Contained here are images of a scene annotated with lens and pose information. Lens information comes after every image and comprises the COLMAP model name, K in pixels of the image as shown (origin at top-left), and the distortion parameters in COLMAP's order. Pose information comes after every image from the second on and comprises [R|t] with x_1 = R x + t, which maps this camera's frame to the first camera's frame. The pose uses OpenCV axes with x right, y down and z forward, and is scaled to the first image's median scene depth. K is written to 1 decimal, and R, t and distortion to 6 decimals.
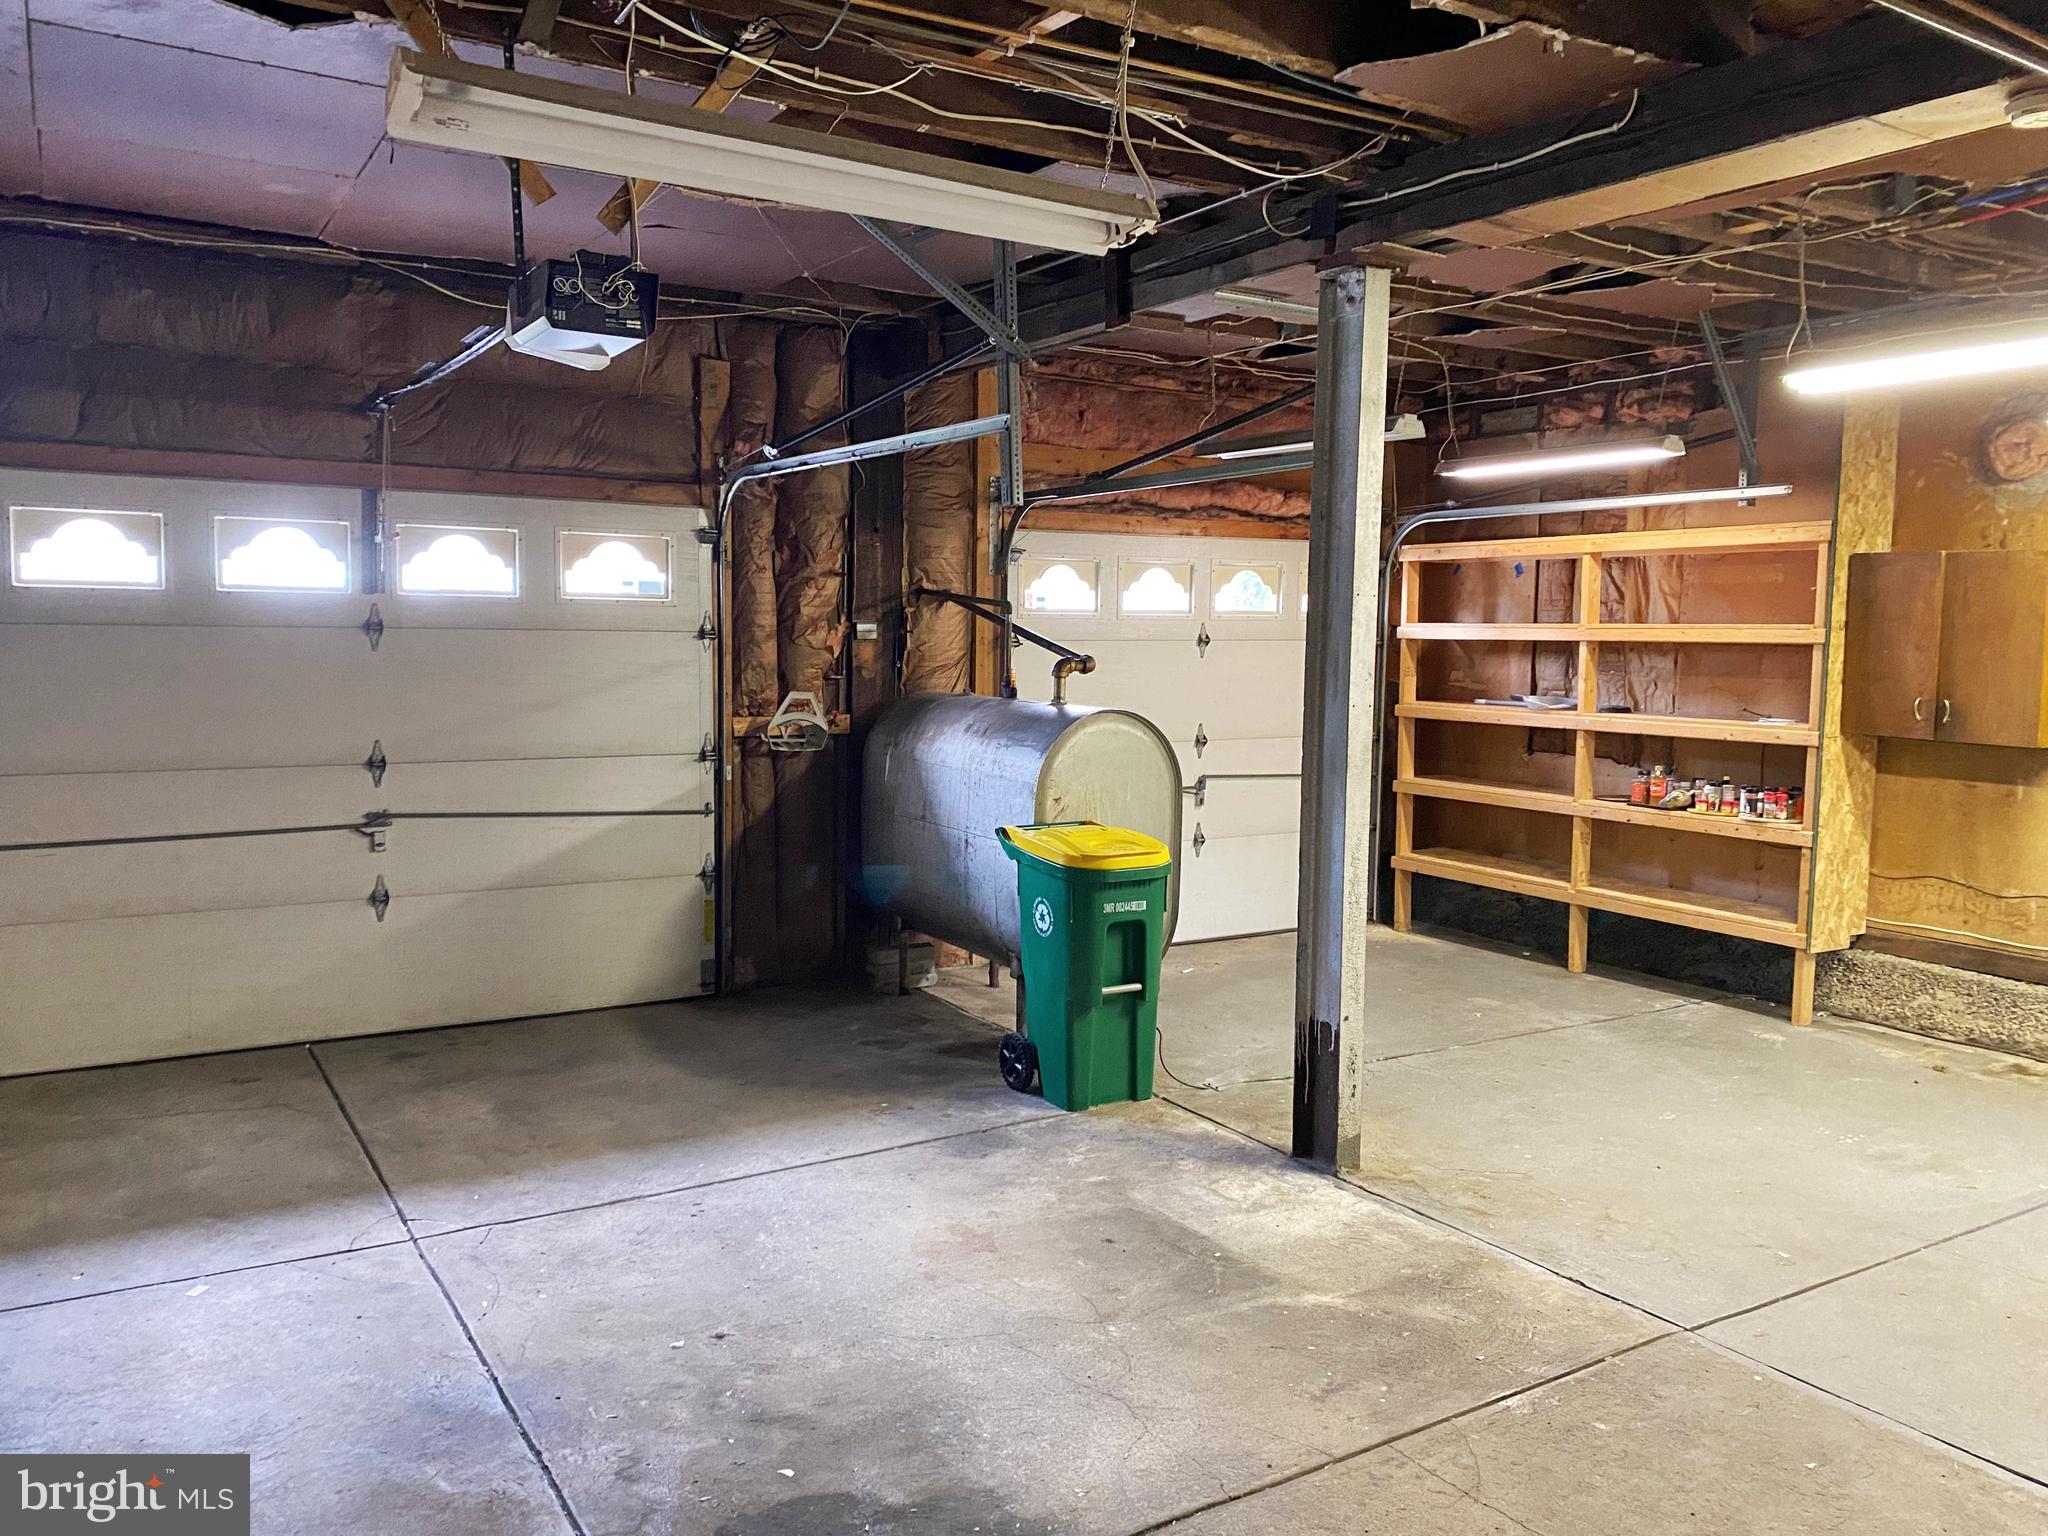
lens RADIAL K [[1543.9, 0, 1021.1], [0, 1543.9, 759.1], [0, 0, 1]] dist [0.056713, -0.049607]
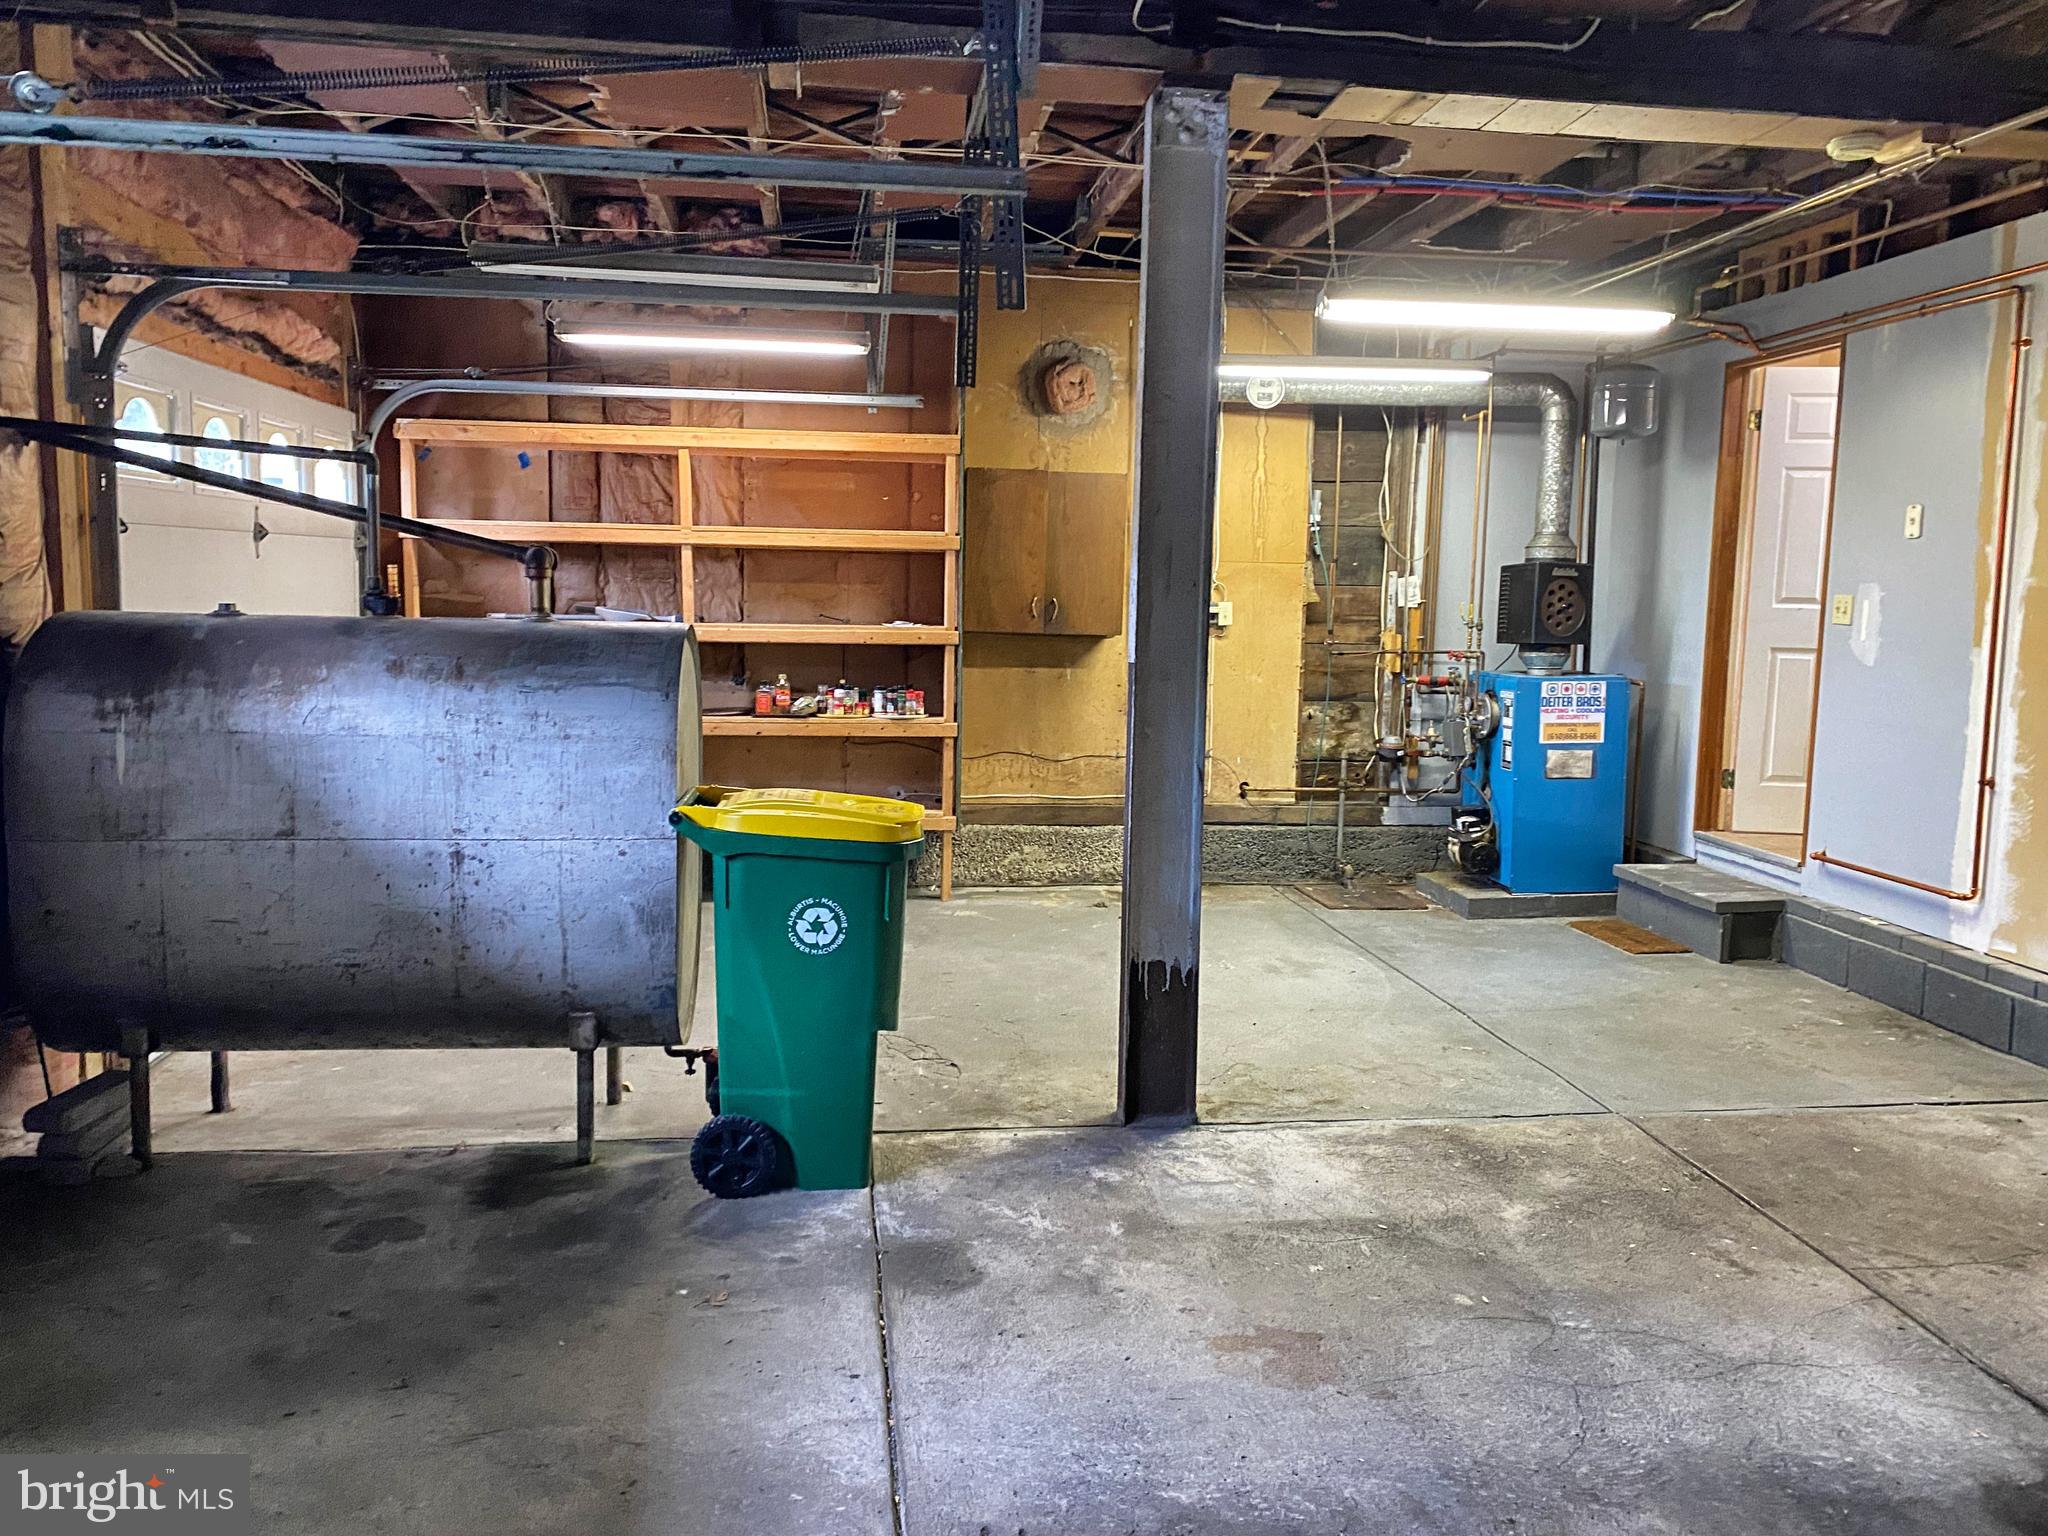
lens RADIAL K [[1543.9, 0, 1015.2], [0, 1543.9, 757.4], [0, 0, 1]] dist [0.056713, -0.049607]
pose [[0.415360, -0.108237, 0.903195, -0.487354], [0.066180, 0.993860, 0.088668, -0.023749], [-0.907247, 0.022944, 0.419973, 0.548063]]
